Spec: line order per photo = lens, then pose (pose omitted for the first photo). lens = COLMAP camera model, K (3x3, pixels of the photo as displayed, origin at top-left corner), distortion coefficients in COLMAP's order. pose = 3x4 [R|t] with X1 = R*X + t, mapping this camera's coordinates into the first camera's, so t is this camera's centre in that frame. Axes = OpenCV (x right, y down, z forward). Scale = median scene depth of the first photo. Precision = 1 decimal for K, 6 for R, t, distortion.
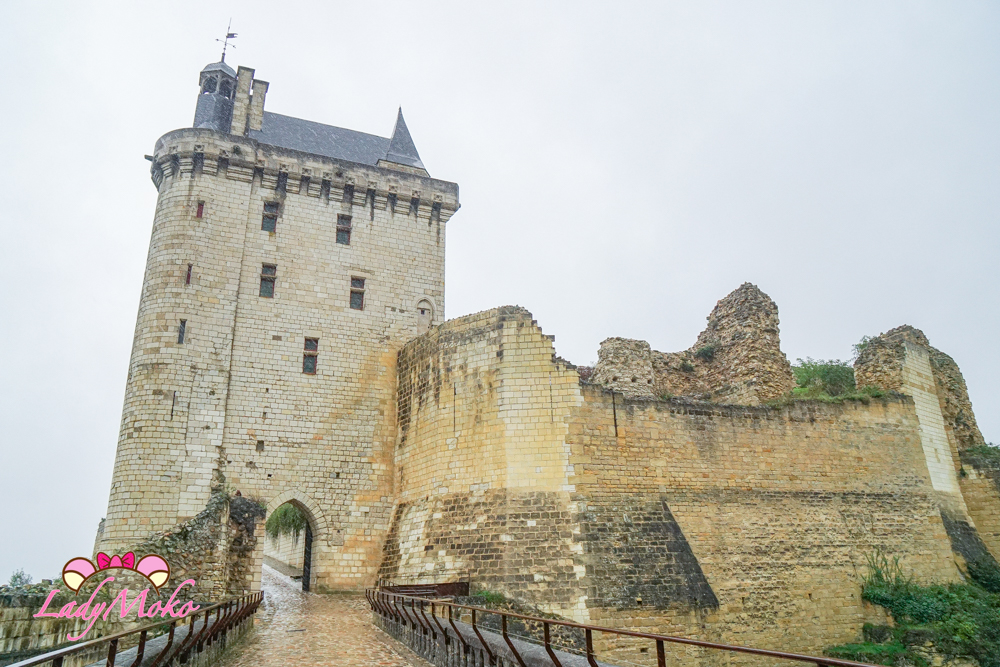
lens RADIAL K [[690.9, 0, 499.3], [0, 690.9, 334.4], [0, 0, 1]] dist [-0.032080, 0.007174]
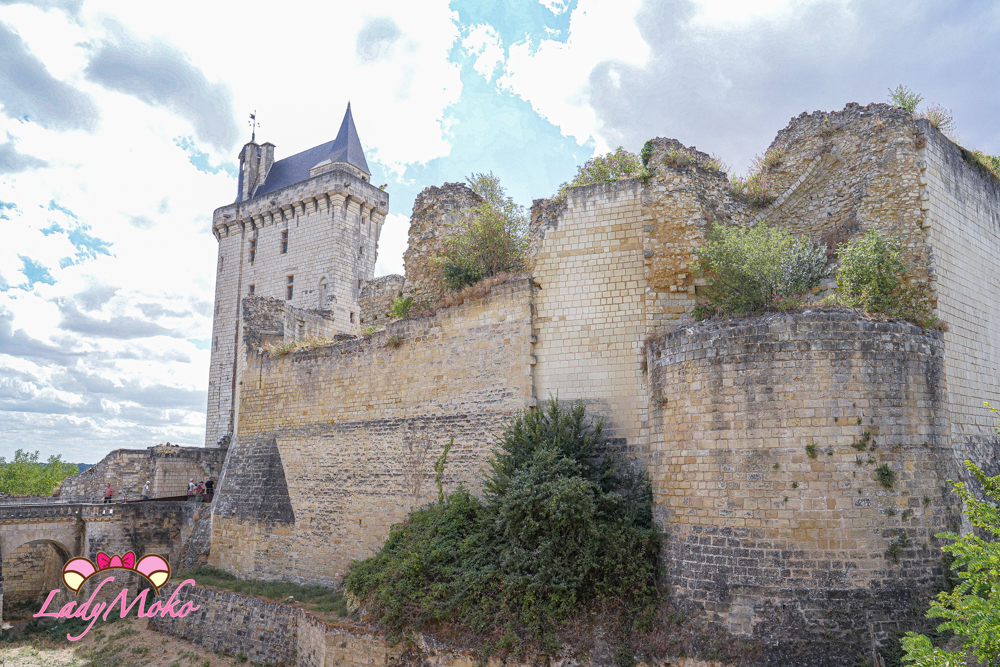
lens RADIAL K [[798.3, 0, 499.9], [0, 798.3, 333.0], [0, 0, 1]] dist [-0.004561, -0.011900]
pose [[0.464213, -0.130927, -0.875994, 1.591410], [0.290851, 0.956703, 0.011140, 0.152293], [0.836608, -0.259955, 0.482194, 0.645852]]
